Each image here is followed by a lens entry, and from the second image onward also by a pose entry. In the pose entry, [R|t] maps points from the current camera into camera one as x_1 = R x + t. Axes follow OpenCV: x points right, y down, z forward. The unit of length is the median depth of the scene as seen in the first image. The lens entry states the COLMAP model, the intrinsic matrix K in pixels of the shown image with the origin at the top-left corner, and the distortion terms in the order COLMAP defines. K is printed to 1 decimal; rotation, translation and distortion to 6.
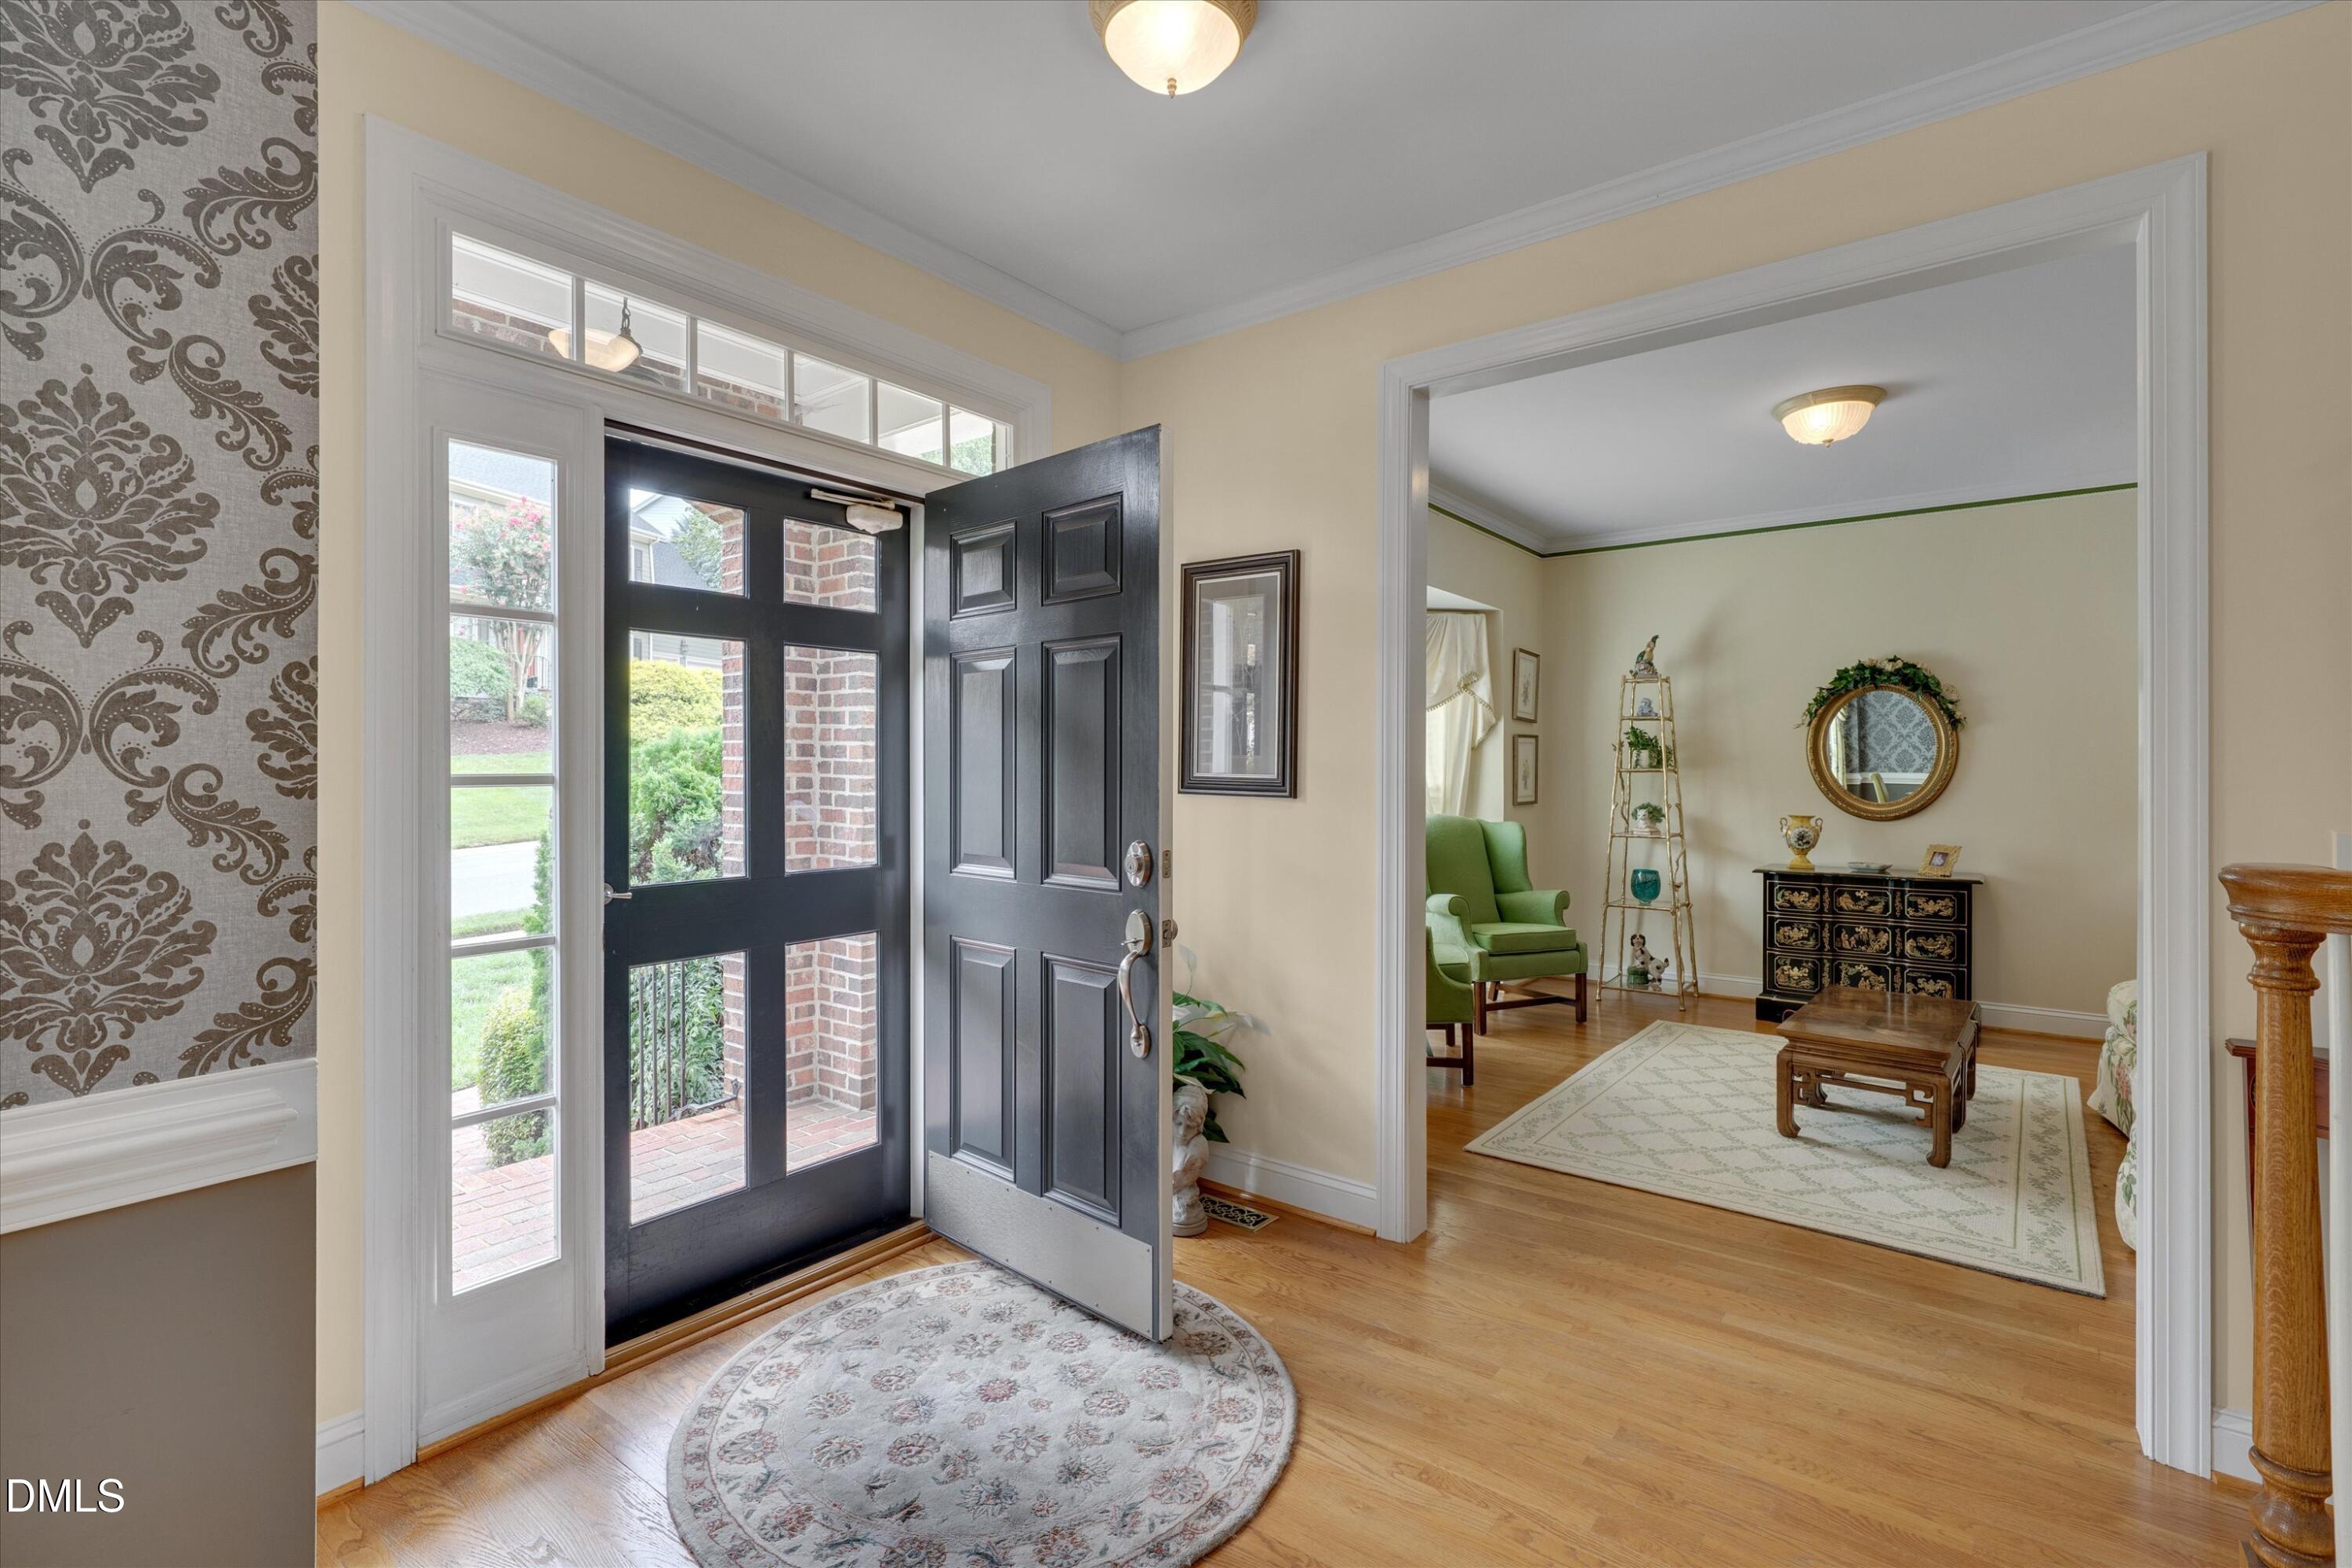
lens RADIAL K [[1085.8, 0, 1171.0], [0, 1085.8, 762.9], [0, 0, 1]] dist [-0.026610, 0.013051]
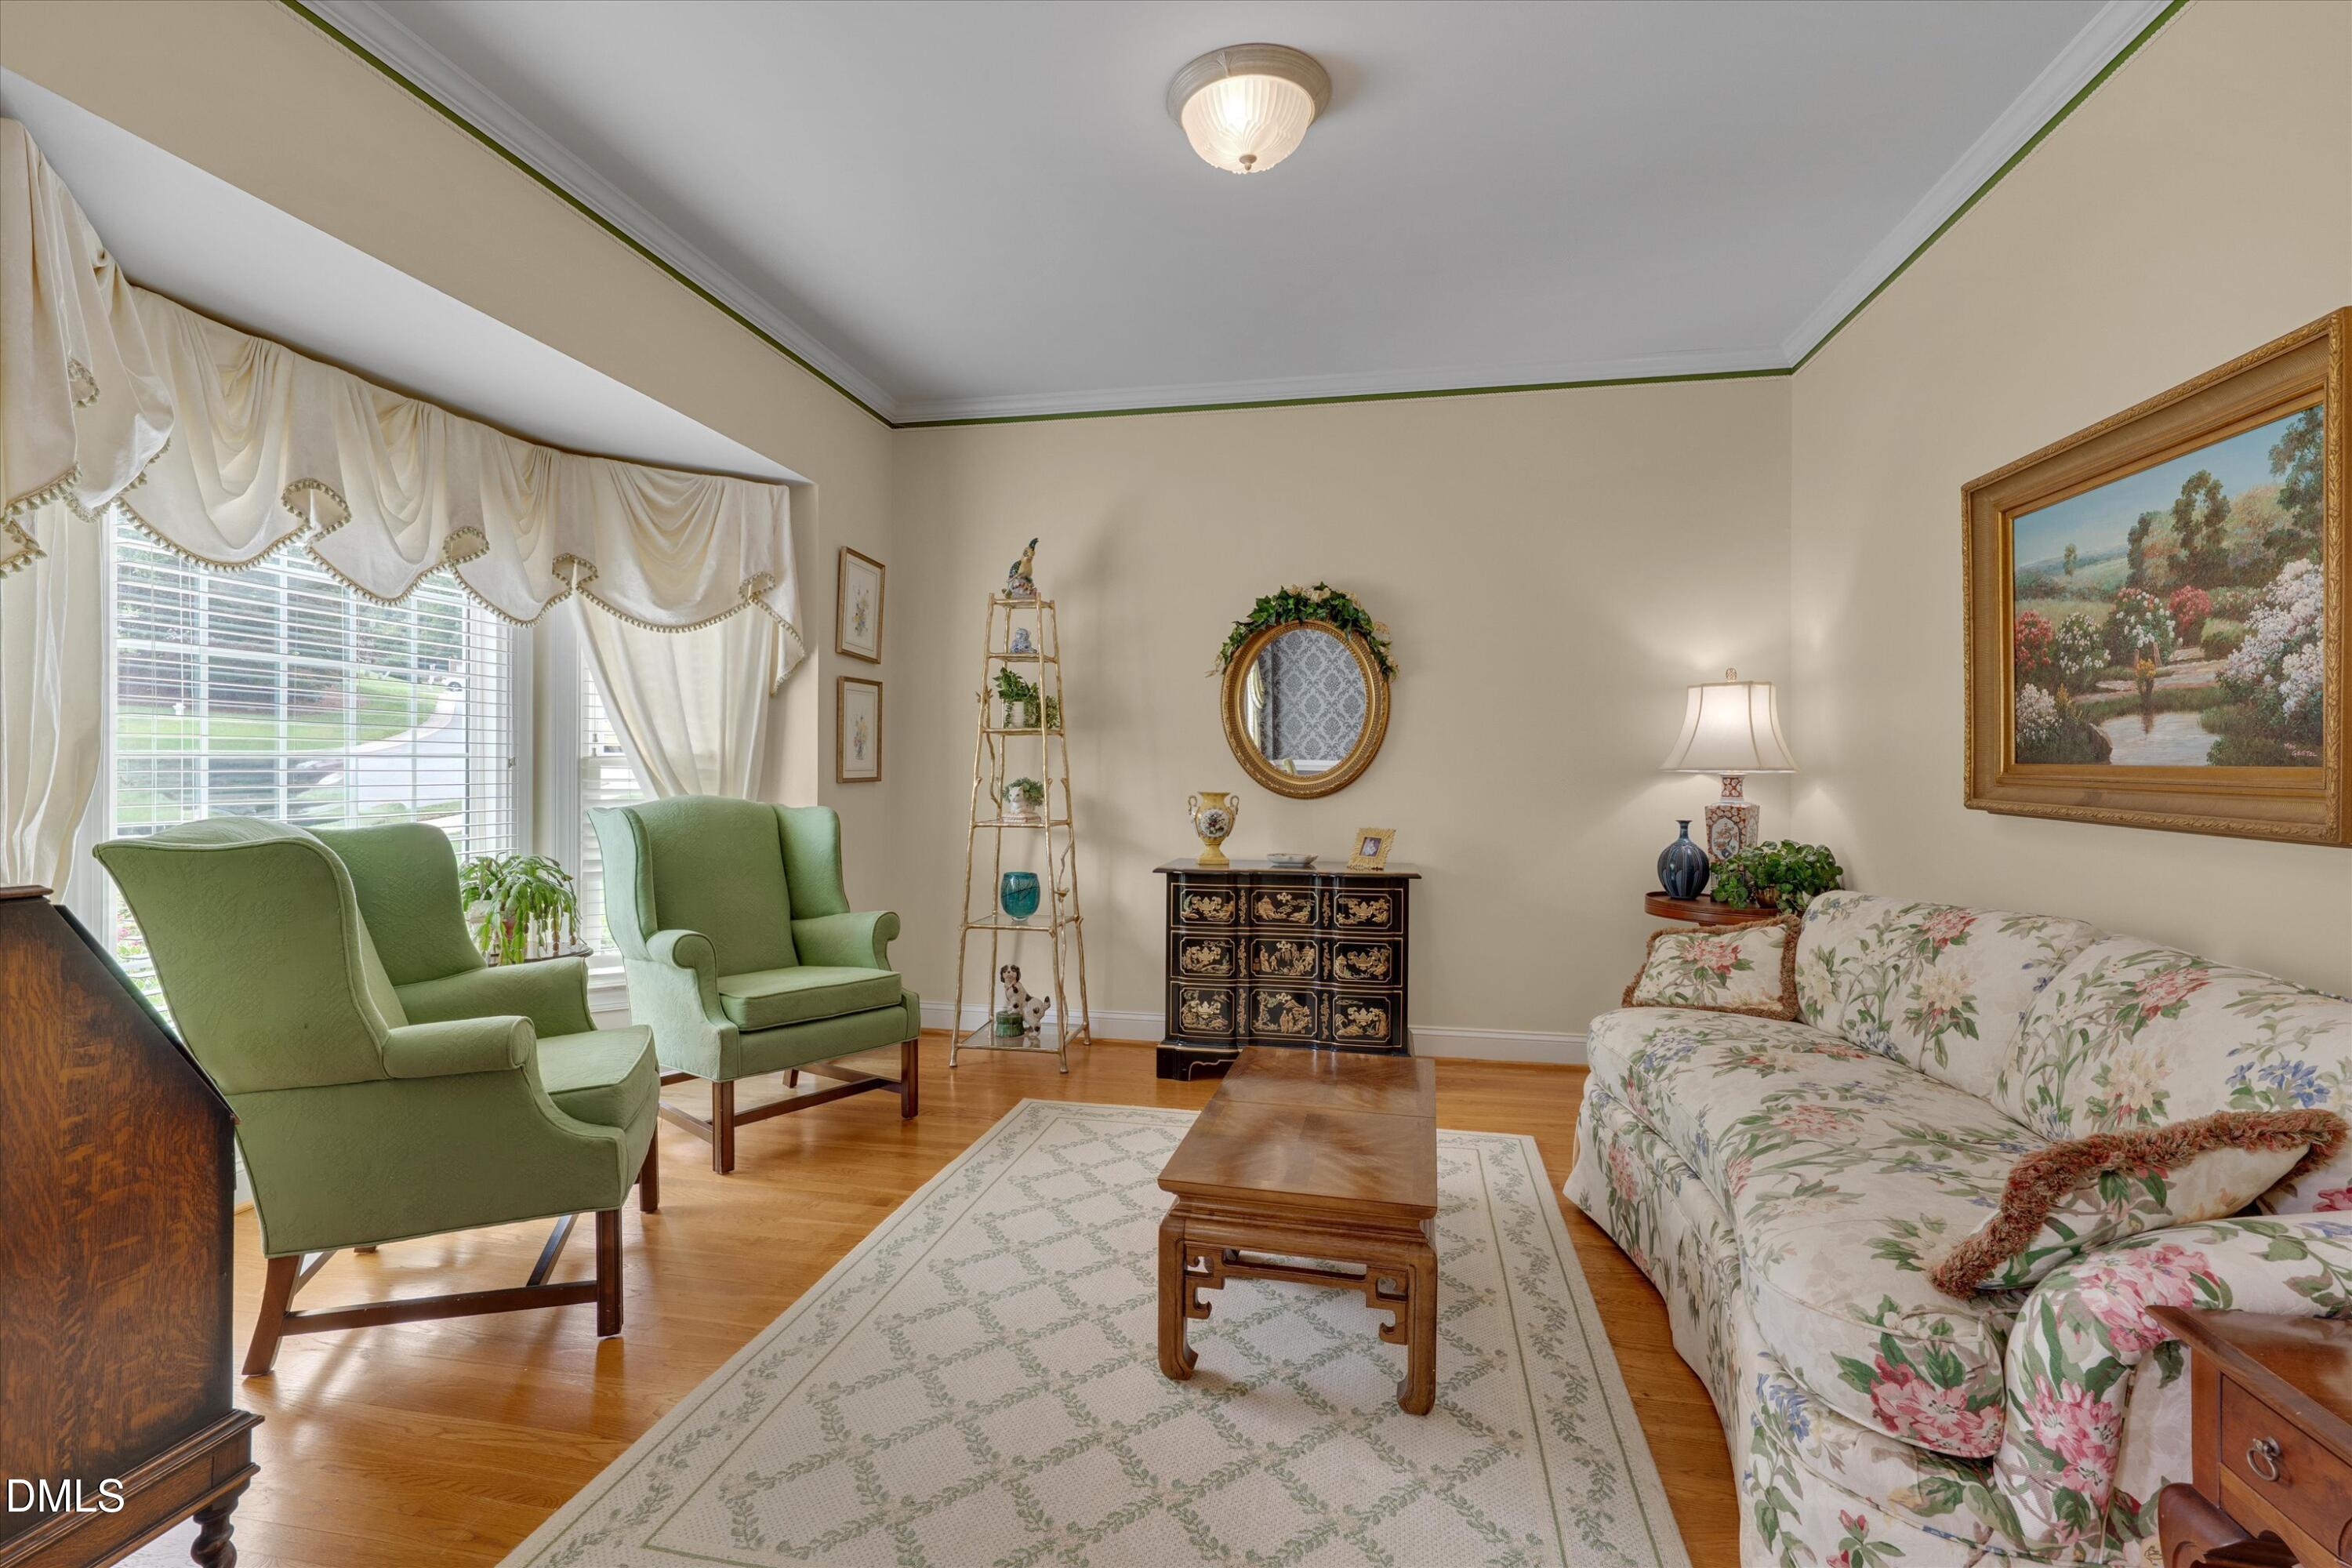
lens RADIAL K [[1060.4, 0, 1178.4], [0, 1060.4, 741.3], [0, 0, 1]] dist [-0.003809, -0.000185]
pose [[0.885476, 0.017057, 0.464371, 0.231664], [-0.007295, 0.999713, -0.022809, 0.031402], [-0.464627, 0.016809, 0.885347, 0.377362]]
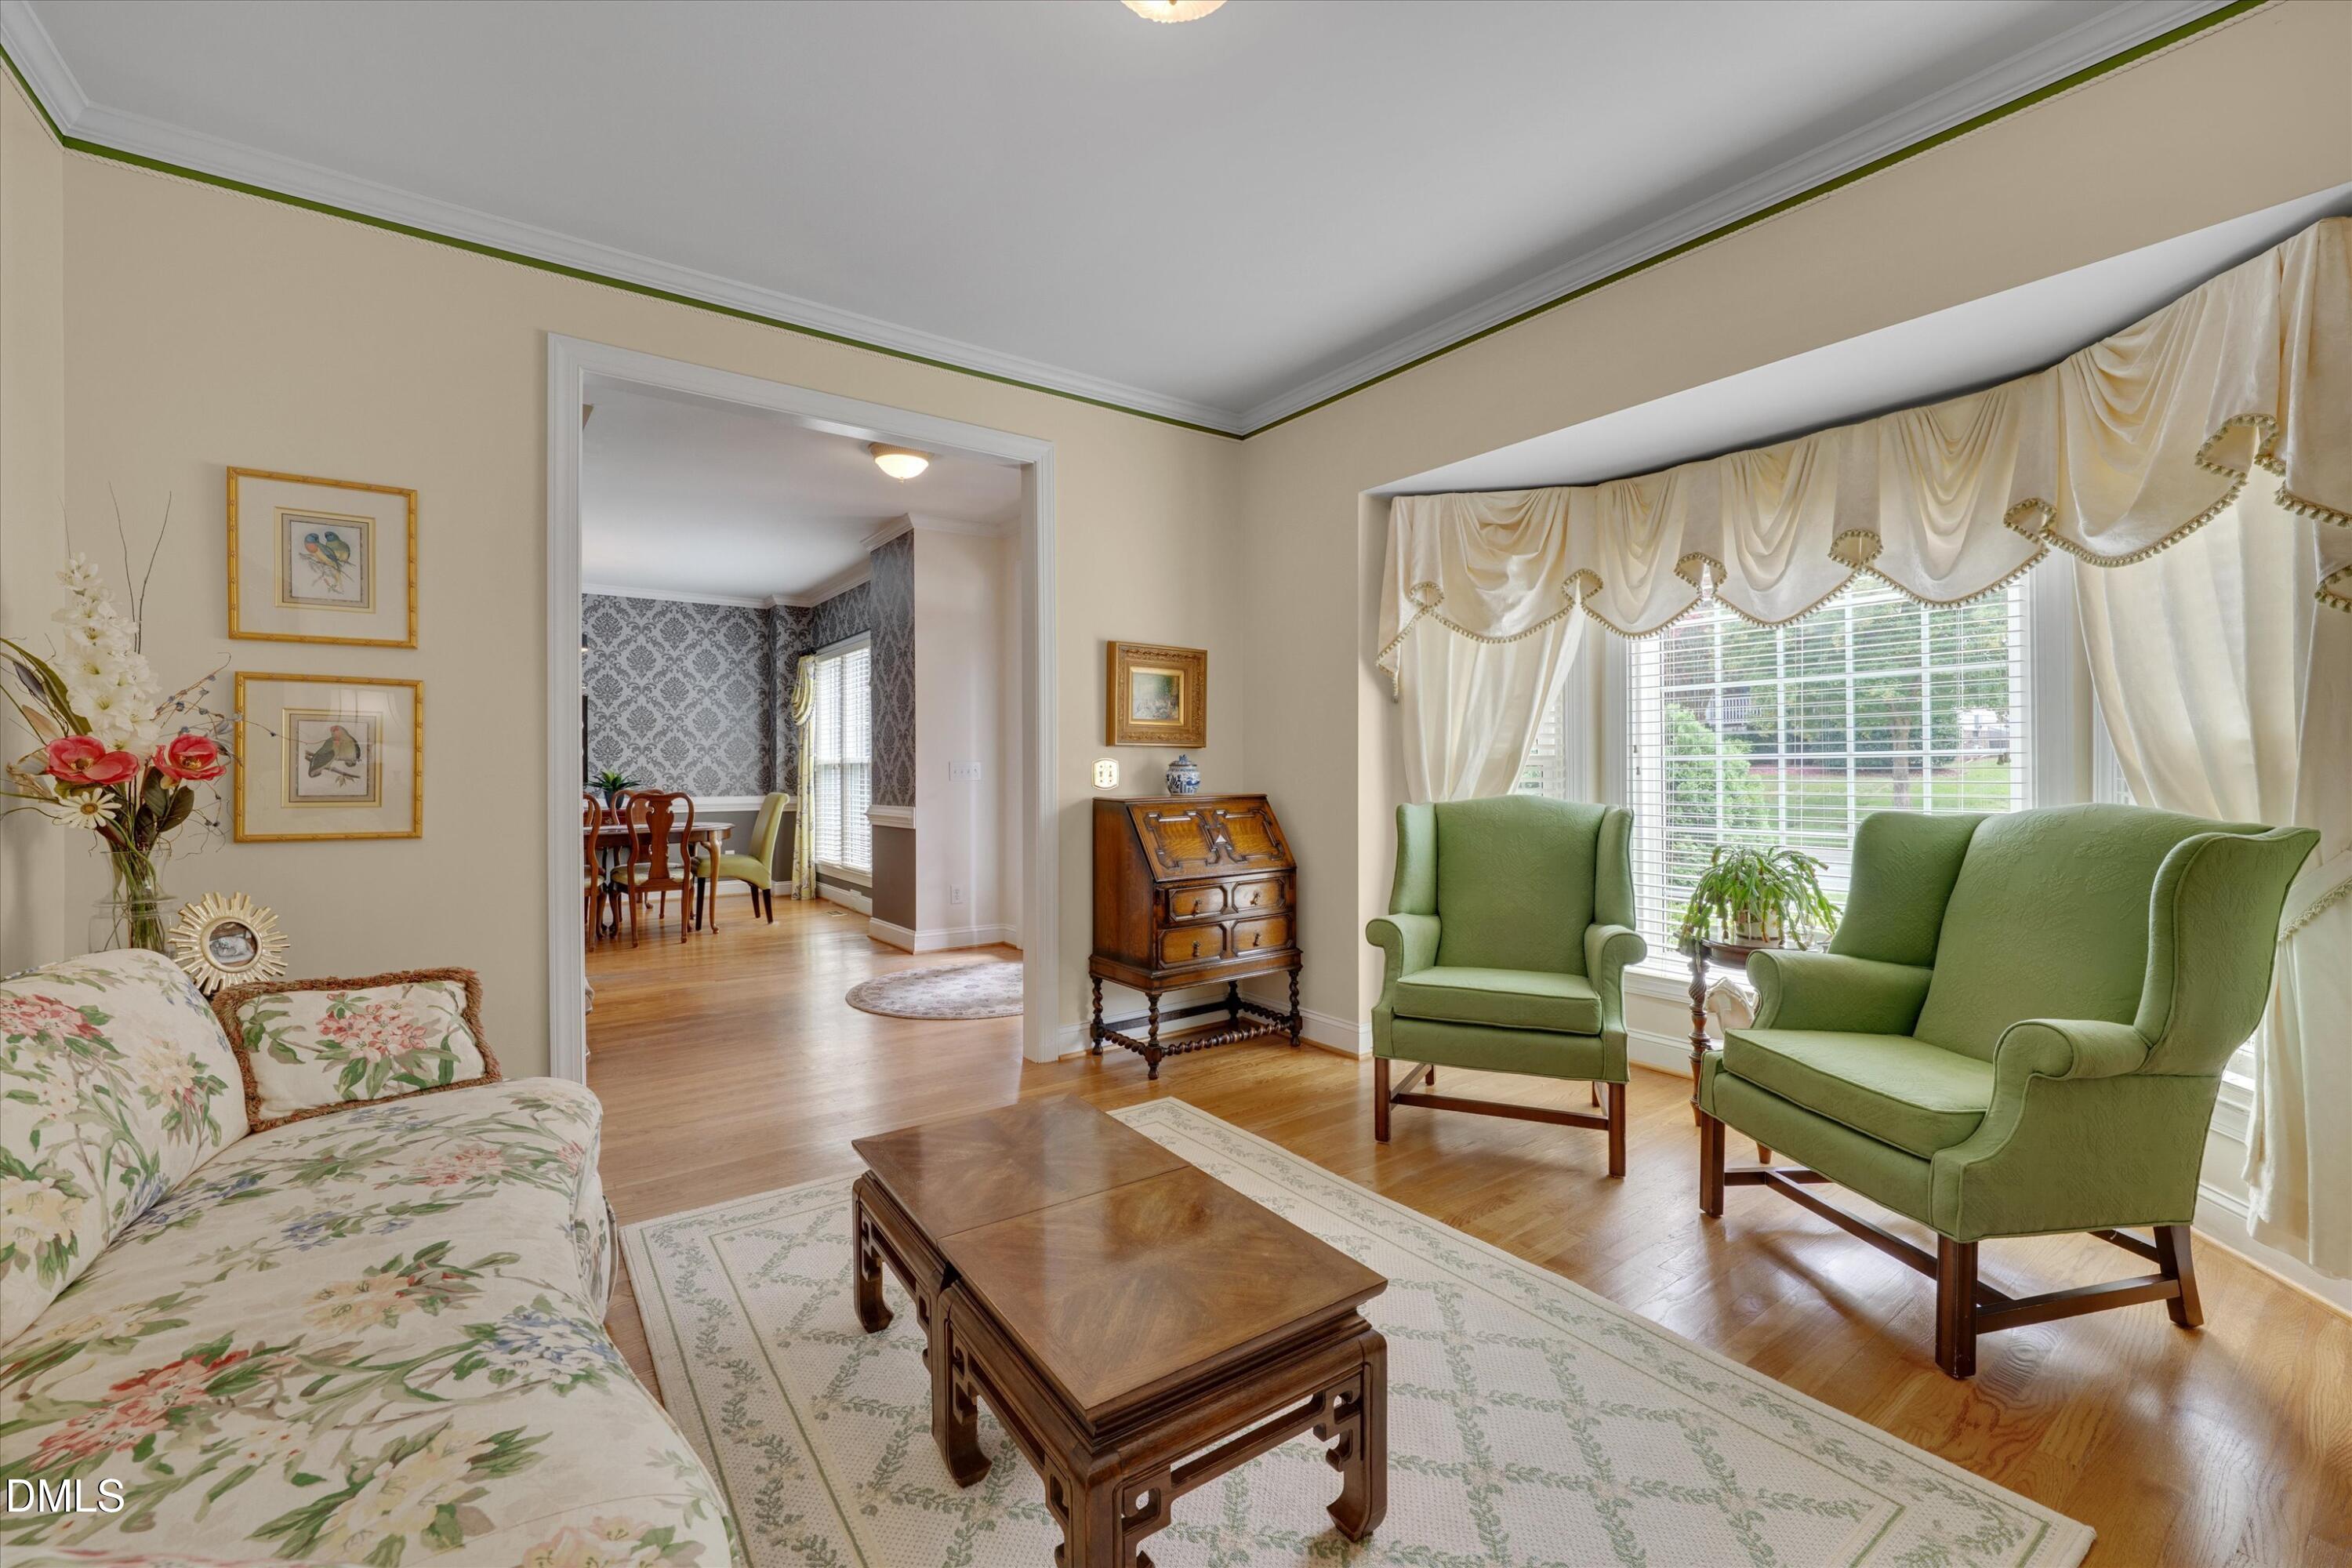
lens RADIAL K [[981.3, 0, 1173.5], [0, 981.3, 762.4], [0, 0, 1]] dist [0.001012, 0.000141]
pose [[-0.274801, 0.001094, -0.961501, 0.807531], [0.003894, 0.999992, 0.000025, 0.029945], [0.961493, -0.003737, -0.274803, 0.878519]]
